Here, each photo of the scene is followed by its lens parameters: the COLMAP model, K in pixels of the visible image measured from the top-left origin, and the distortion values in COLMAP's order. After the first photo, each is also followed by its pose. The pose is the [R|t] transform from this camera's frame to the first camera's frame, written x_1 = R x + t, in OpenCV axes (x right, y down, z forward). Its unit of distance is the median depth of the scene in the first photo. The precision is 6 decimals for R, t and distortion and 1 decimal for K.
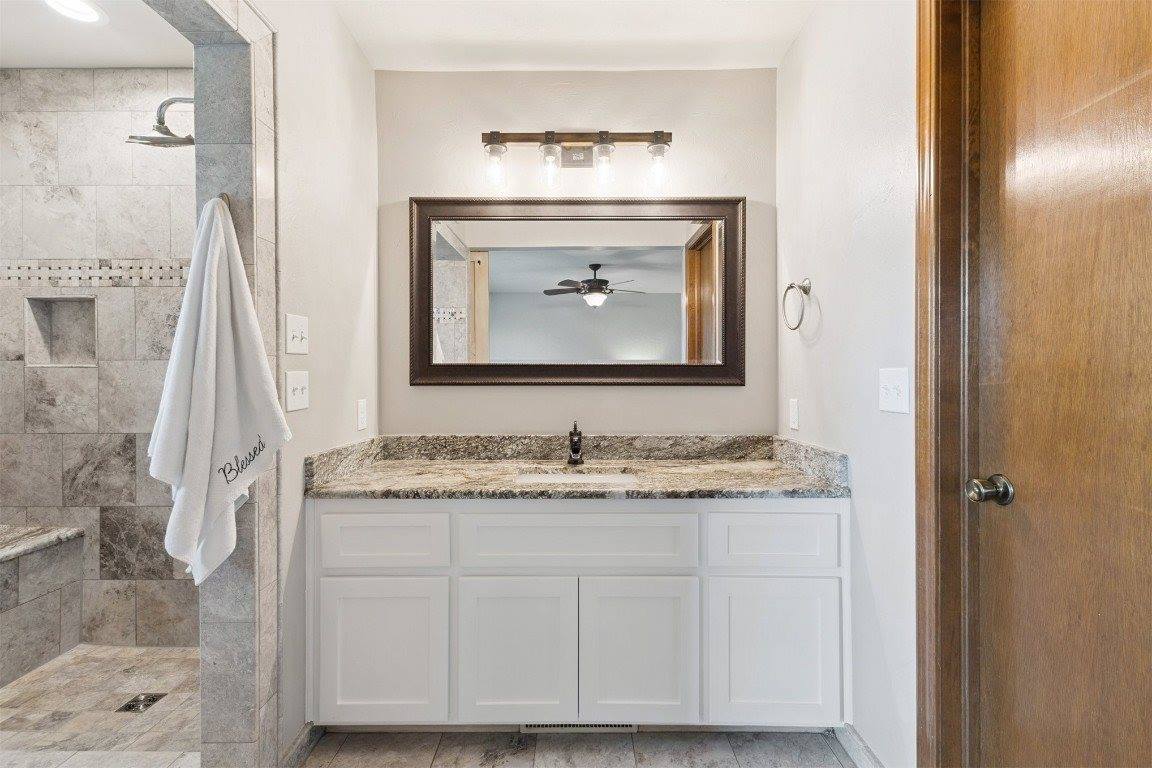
lens RADIAL K [[493.3, 0, 568.6], [0, 493.3, 378.6], [0, 0, 1]] dist [0.001994, 0.000871]
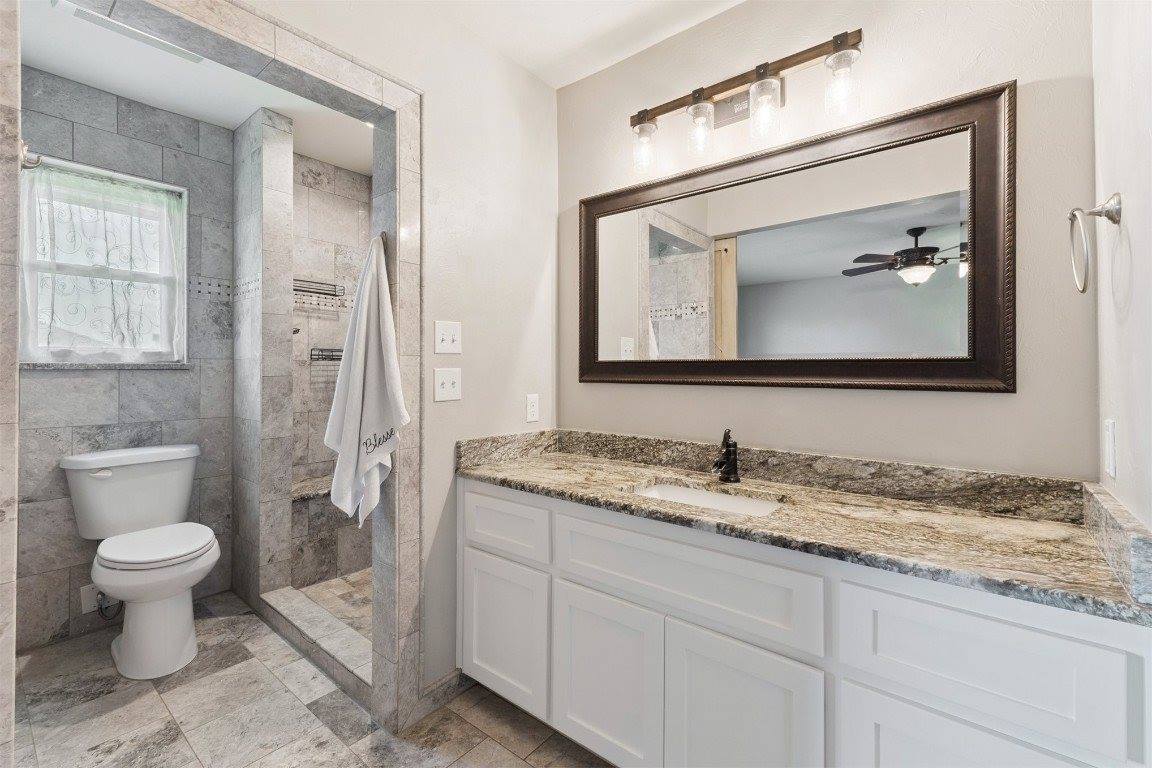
lens RADIAL K [[493.3, 0, 555.0], [0, 493.3, 370.1], [0, 0, 1]] dist [0.001994, 0.000871]
pose [[0.775032, 0.002073, -0.631919, 0.310155], [-0.010401, 0.999901, -0.009475, -0.001394], [0.631837, 0.013916, 0.774977, 0.182378]]
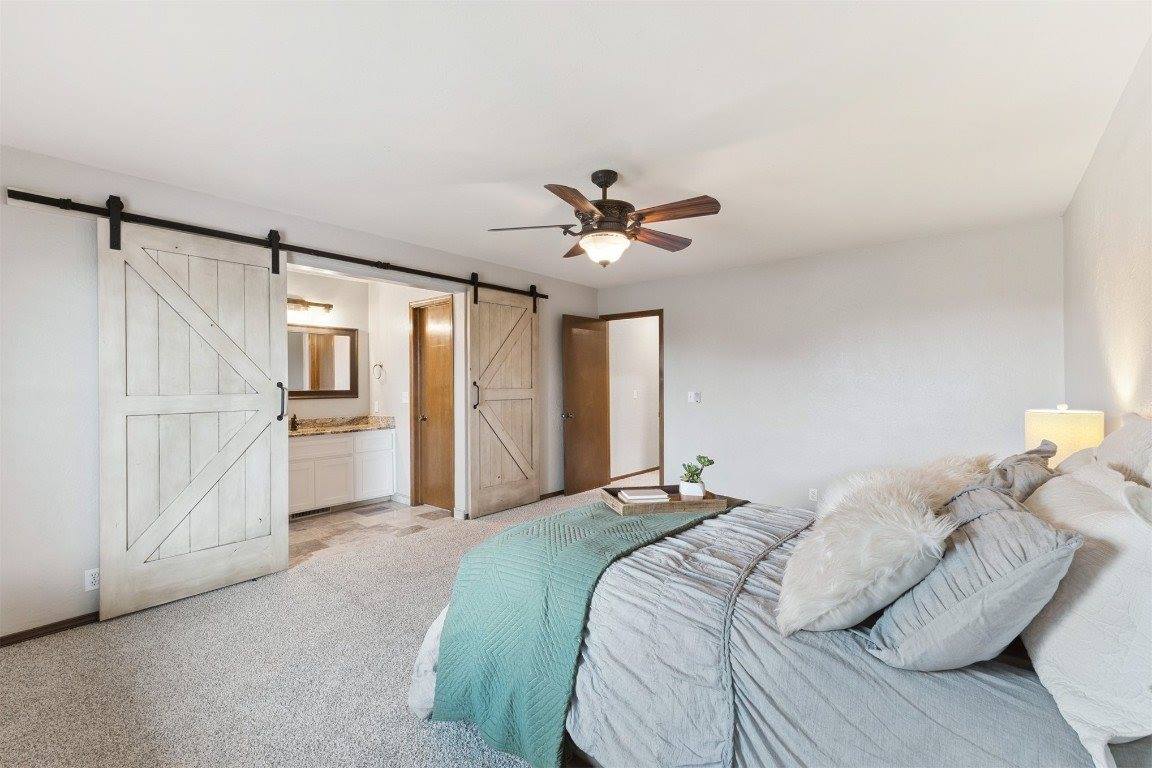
lens RADIAL K [[493.3, 0, 574.0], [0, 493.3, 380.9], [0, 0, 1]] dist [0.001994, 0.000871]
pose [[0.626447, -0.000327, 0.779464, -1.056563], [0.013587, 0.999853, -0.010499, -0.034954], [-0.779346, 0.017168, 0.626359, -1.696923]]
